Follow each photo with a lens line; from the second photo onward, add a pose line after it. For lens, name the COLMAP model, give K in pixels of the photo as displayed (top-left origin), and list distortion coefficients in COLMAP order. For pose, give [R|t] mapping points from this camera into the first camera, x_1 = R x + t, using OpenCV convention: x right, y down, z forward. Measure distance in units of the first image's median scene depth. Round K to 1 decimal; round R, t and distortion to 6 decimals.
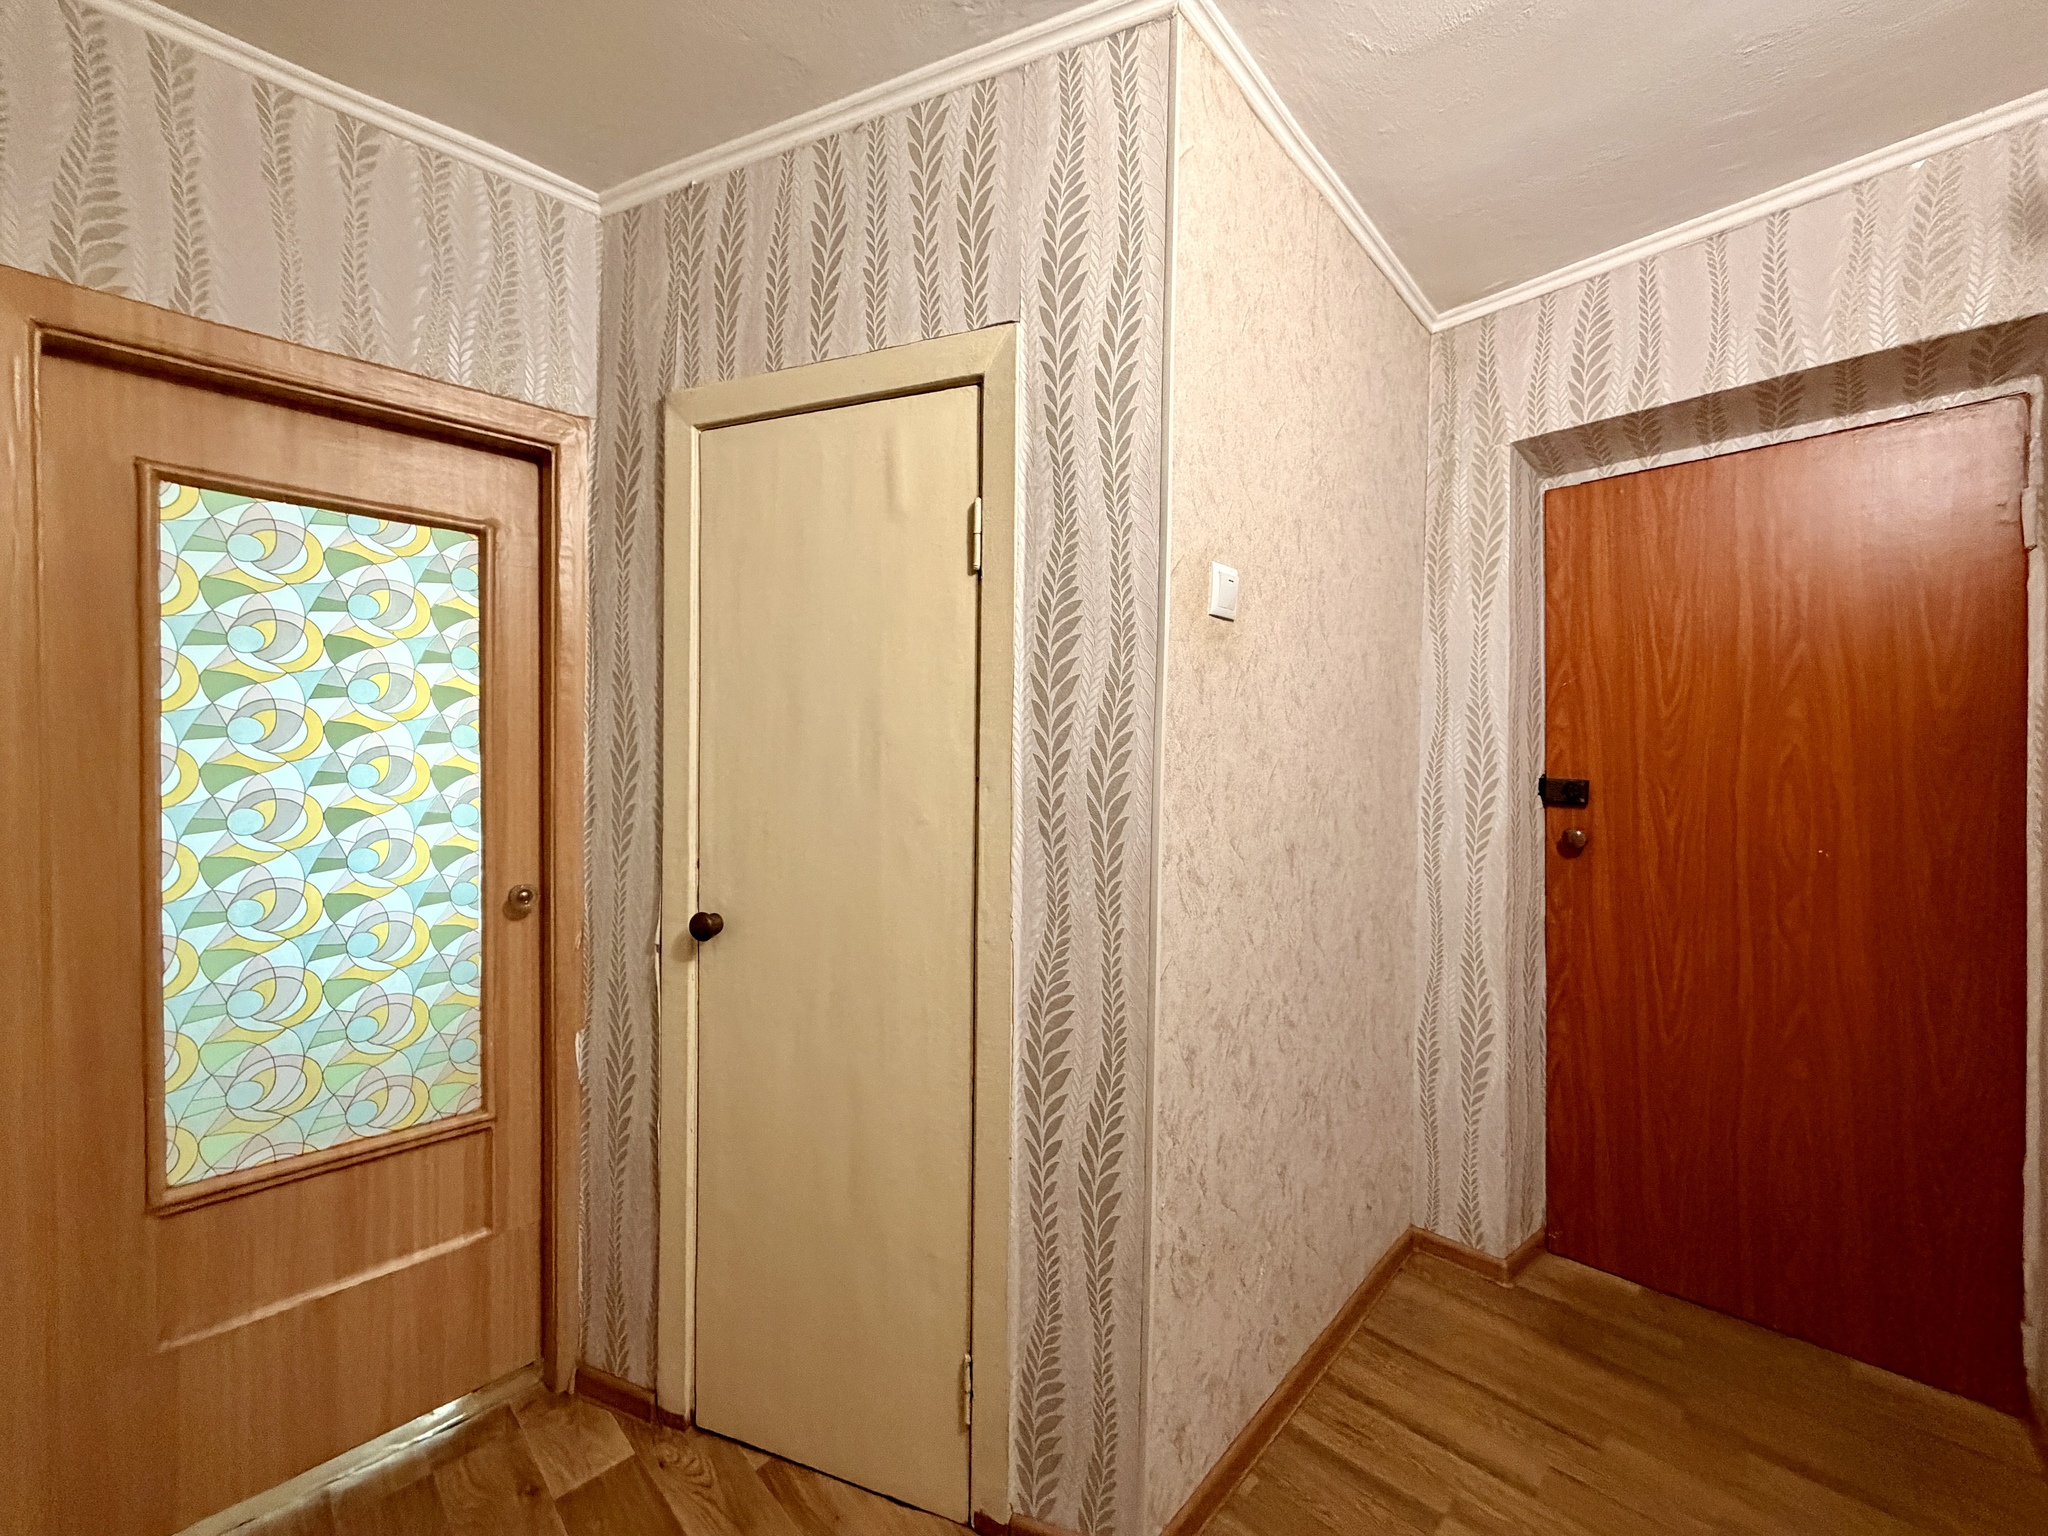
lens RADIAL K [[811.8, 0, 1019.4], [0, 811.8, 769.2], [0, 0, 1]] dist [-0.001994, 0.000054]
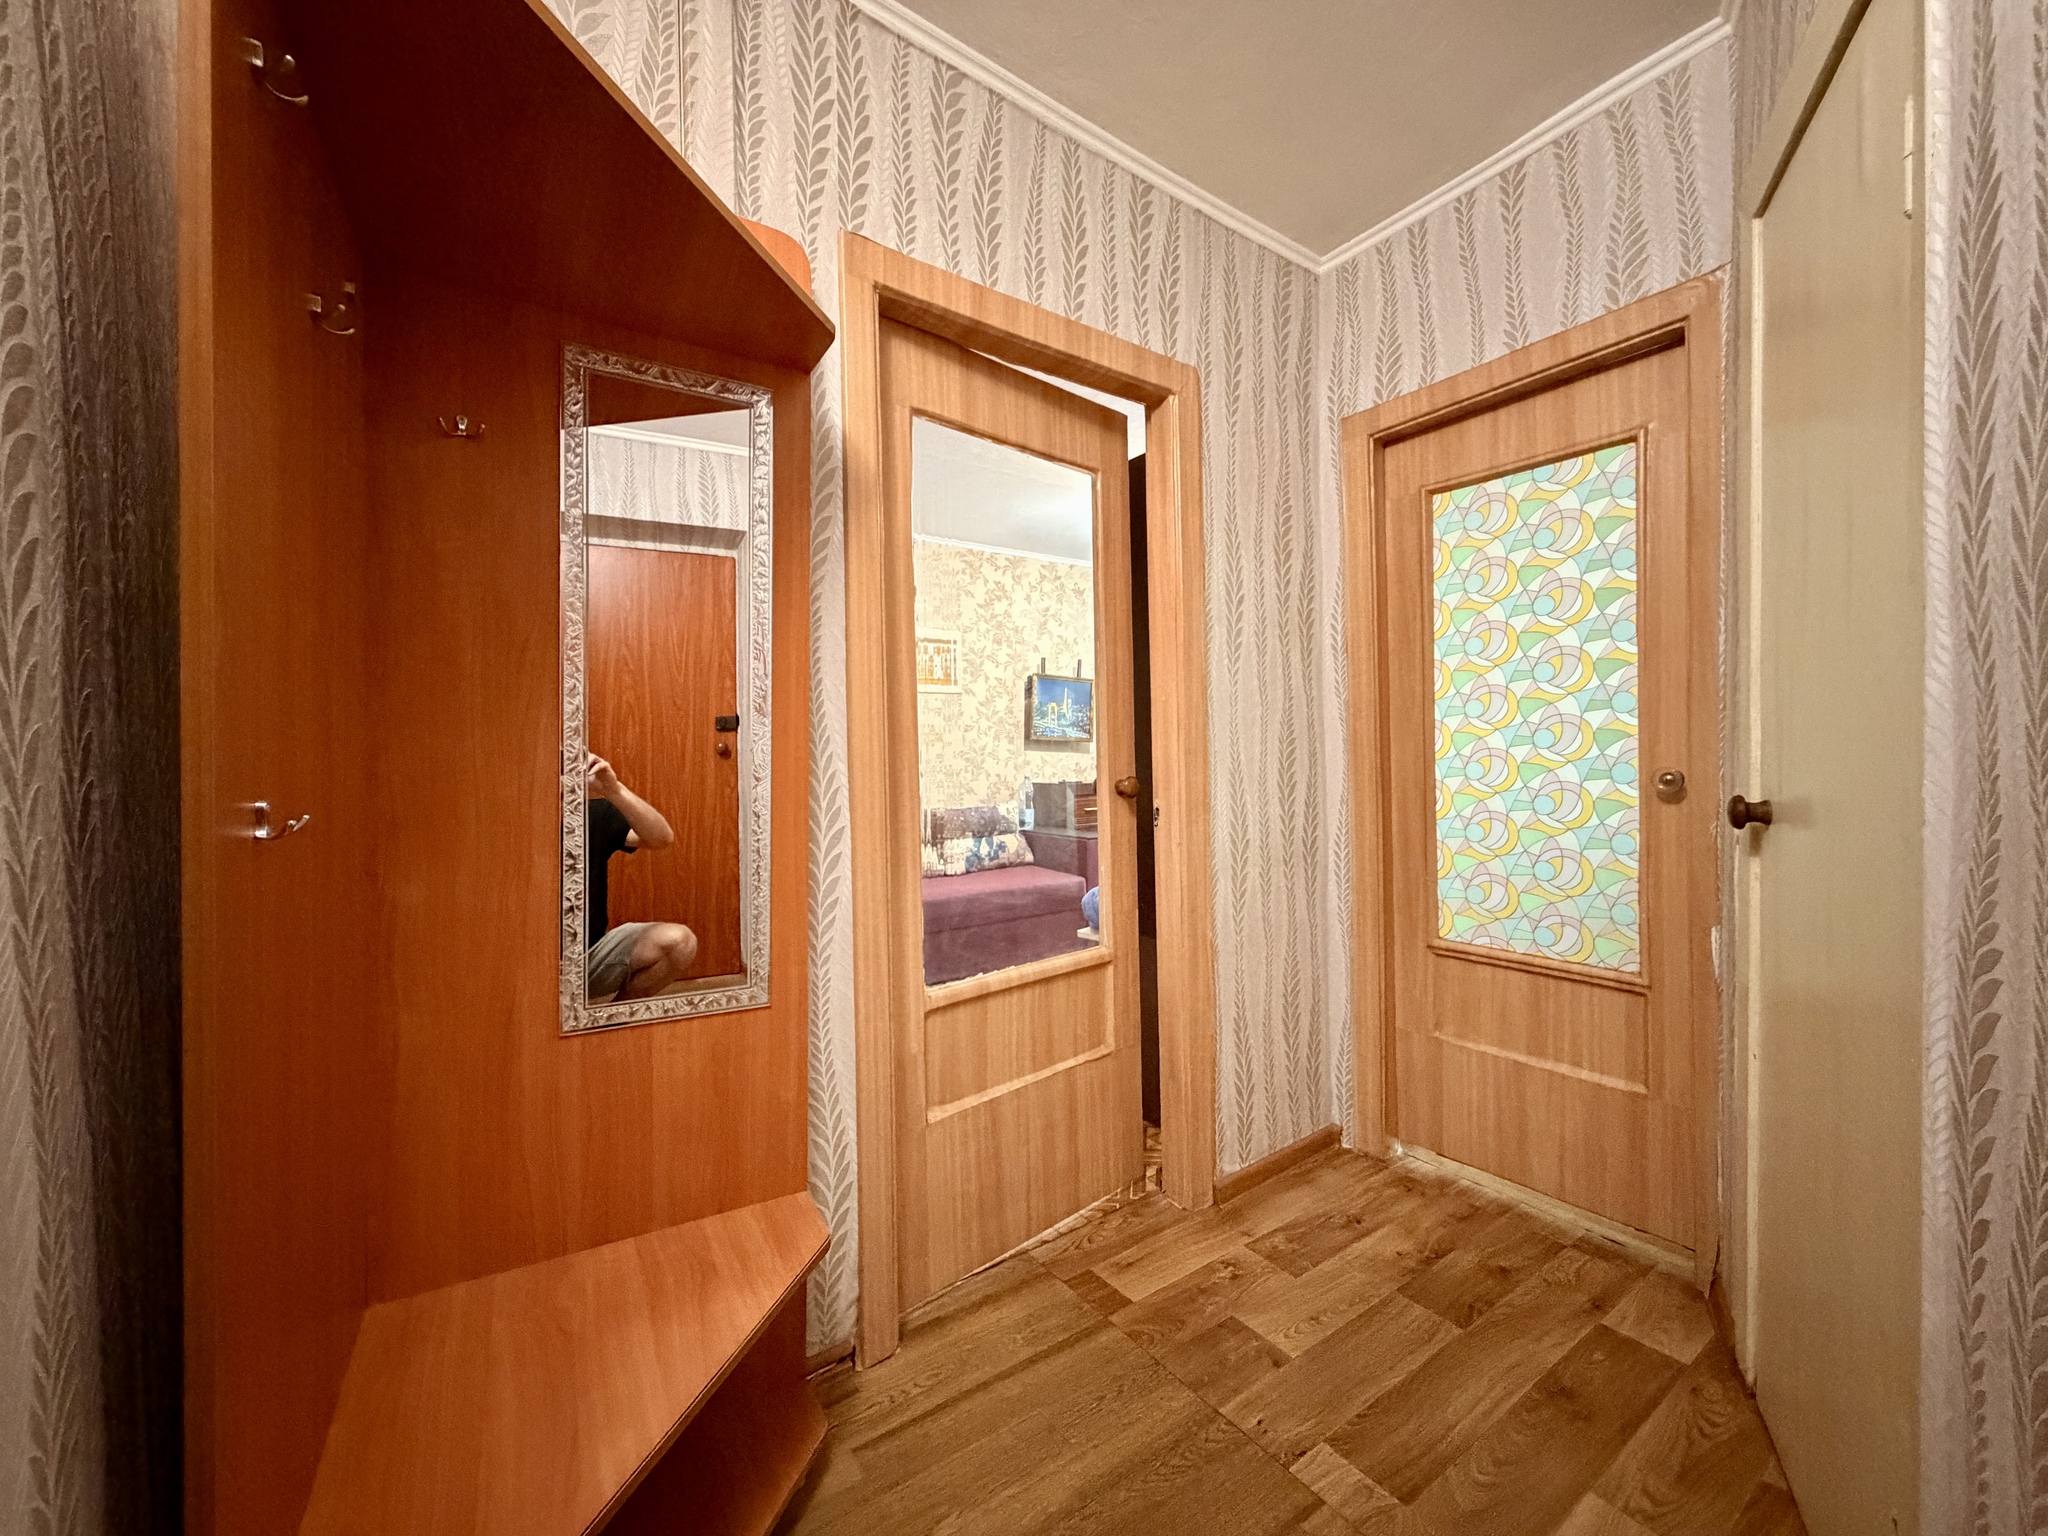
lens RADIAL K [[811.8, 0, 1019.4], [0, 811.8, 769.2], [0, 0, 1]] dist [-0.001994, 0.000054]
pose [[-0.175283, 0.021534, -0.984283, 0.574348], [0.010573, 0.999744, 0.019989, 0.123262], [0.984461, -0.006903, -0.175466, 0.401951]]
